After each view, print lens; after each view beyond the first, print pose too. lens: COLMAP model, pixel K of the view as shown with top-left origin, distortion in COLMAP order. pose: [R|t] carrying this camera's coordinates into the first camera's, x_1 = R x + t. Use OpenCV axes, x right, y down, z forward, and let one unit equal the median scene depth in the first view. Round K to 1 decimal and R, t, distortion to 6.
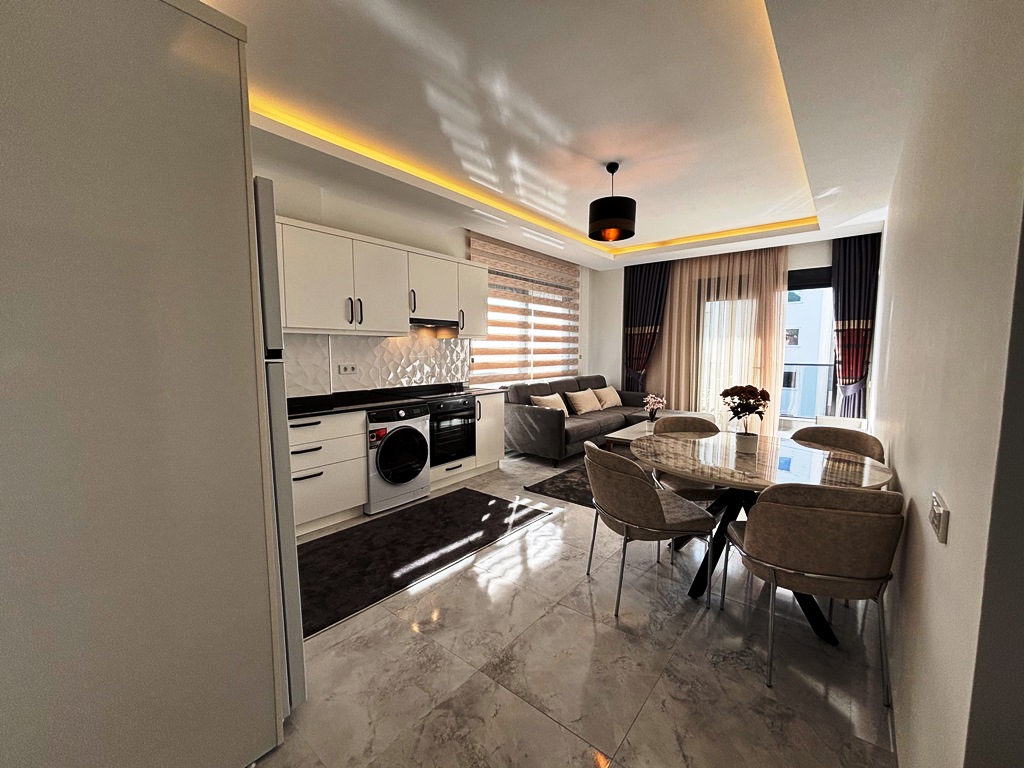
lens RADIAL K [[411.3, 0, 511.1], [0, 411.3, 386.9], [0, 0, 1]] dist [0.017205, -0.021704]
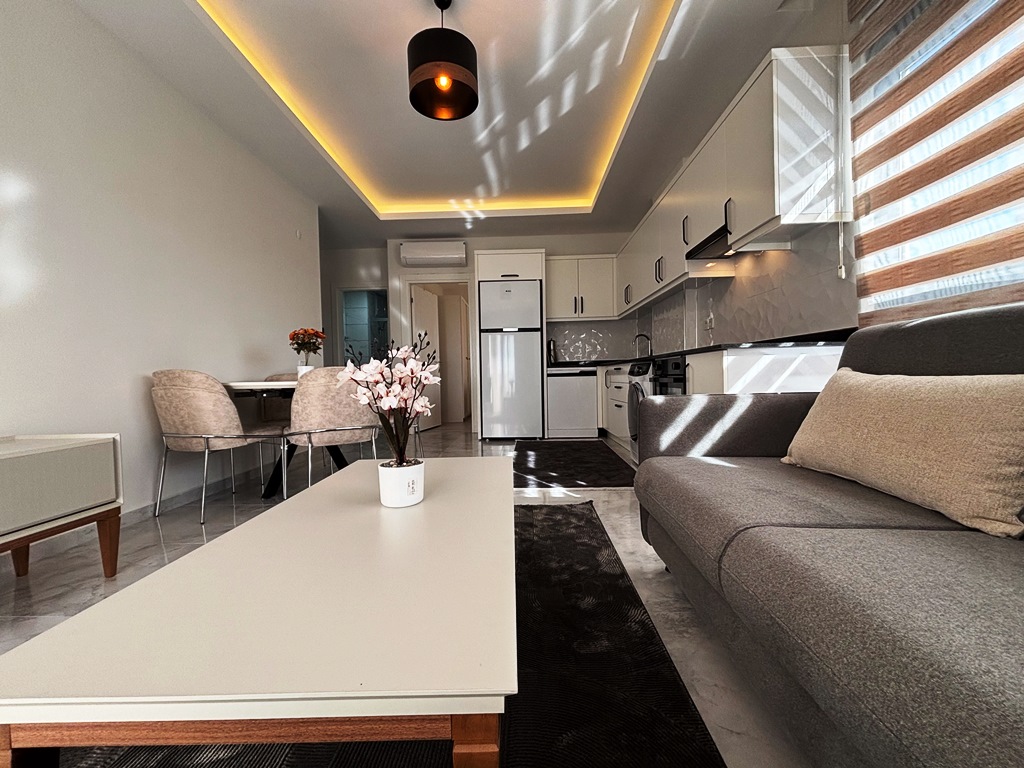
lens RADIAL K [[414.7, 0, 511.5], [0, 414.7, 385.3], [0, 0, 1]] dist [-0.002446, -0.000510]
pose [[-0.789914, 0.032278, -0.612367, 0.415412], [-0.029419, 0.995469, 0.090420, 0.017259], [0.612511, 0.089440, -0.785386, 1.166985]]
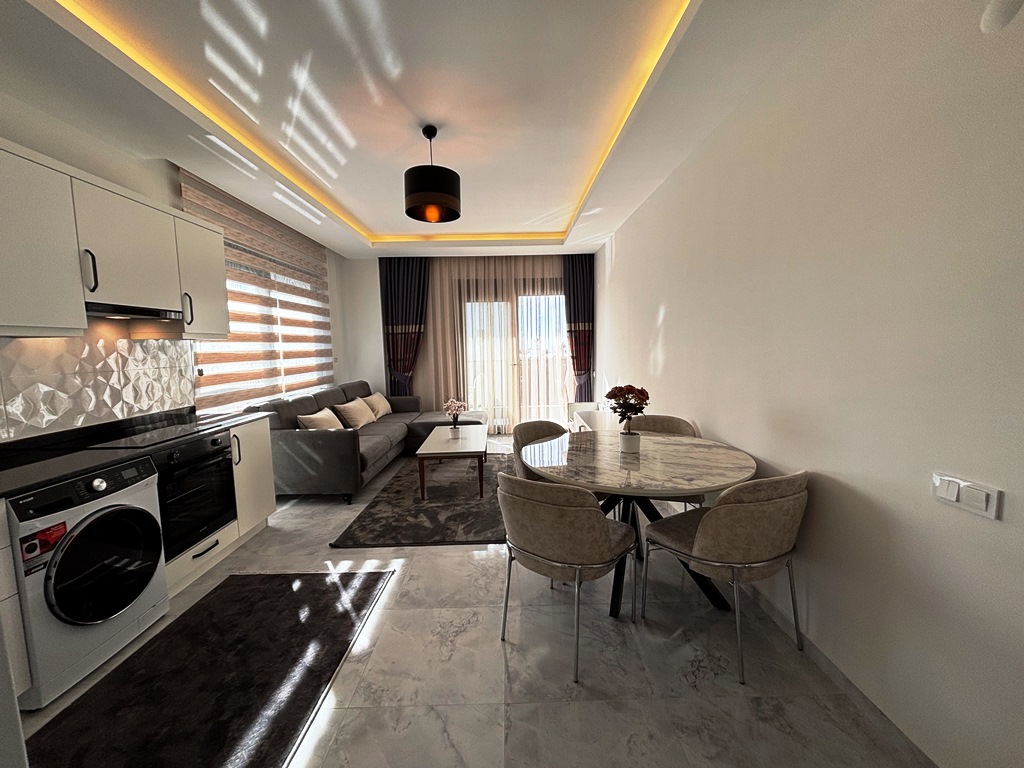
lens RADIAL K [[414.7, 0, 511.5], [0, 414.7, 385.3], [0, 0, 1]] dist [-0.002446, -0.000510]
pose [[0.766237, -0.075043, 0.638161, -0.140195], [0.075343, 0.996799, 0.026752, -0.025729], [-0.638125, 0.027583, 0.769438, 0.193023]]
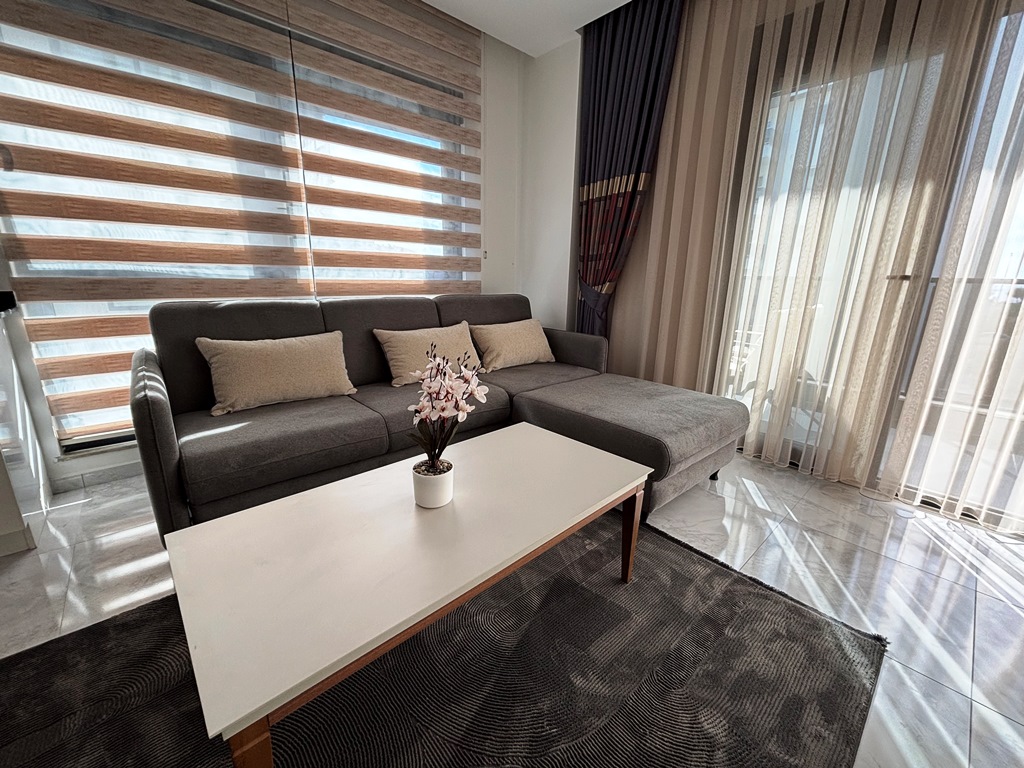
lens RADIAL K [[414.7, 0, 511.5], [0, 414.7, 385.3], [0, 0, 1]] dist [-0.002446, -0.000510]
pose [[0.988561, 0.057595, -0.139390, 0.402140], [-0.033102, 0.984534, 0.172038, -0.008938], [0.147142, -0.165456, 0.975179, 0.735747]]
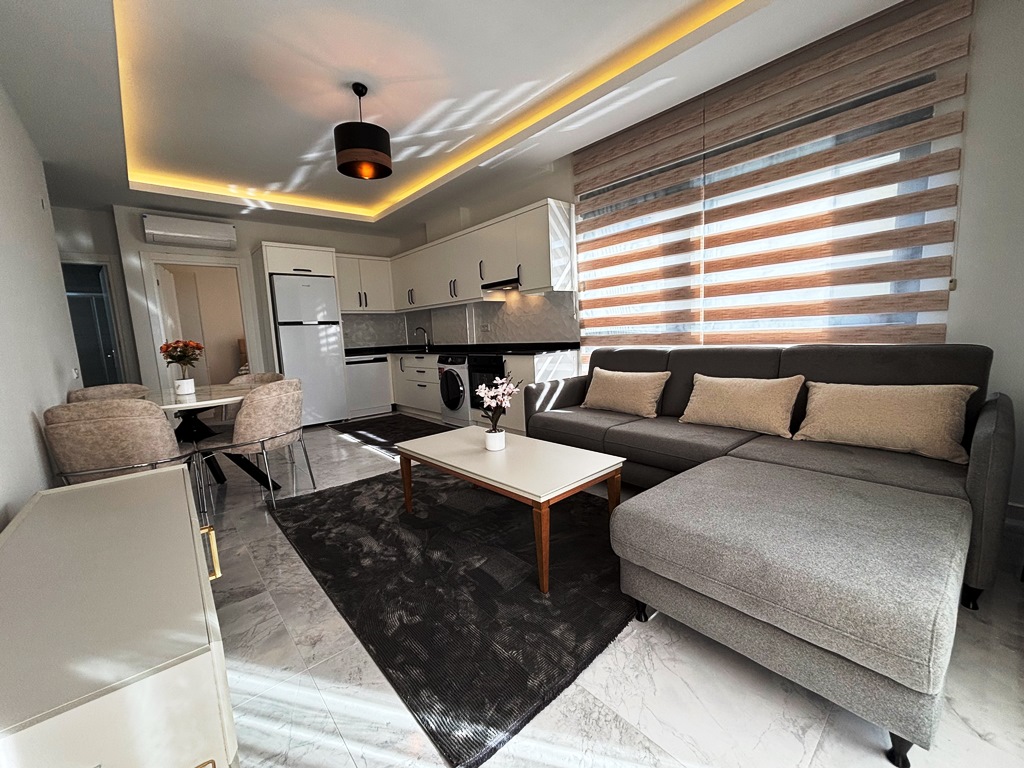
lens RADIAL K [[411.3, 0, 511.1], [0, 411.3, 386.9], [0, 0, 1]] dist [0.017205, -0.021704]
pose [[-0.163400, 0.138454, -0.976796, 0.788019], [-0.037881, 0.988493, 0.146449, -0.041364], [0.985832, 0.060931, -0.156275, 1.048819]]
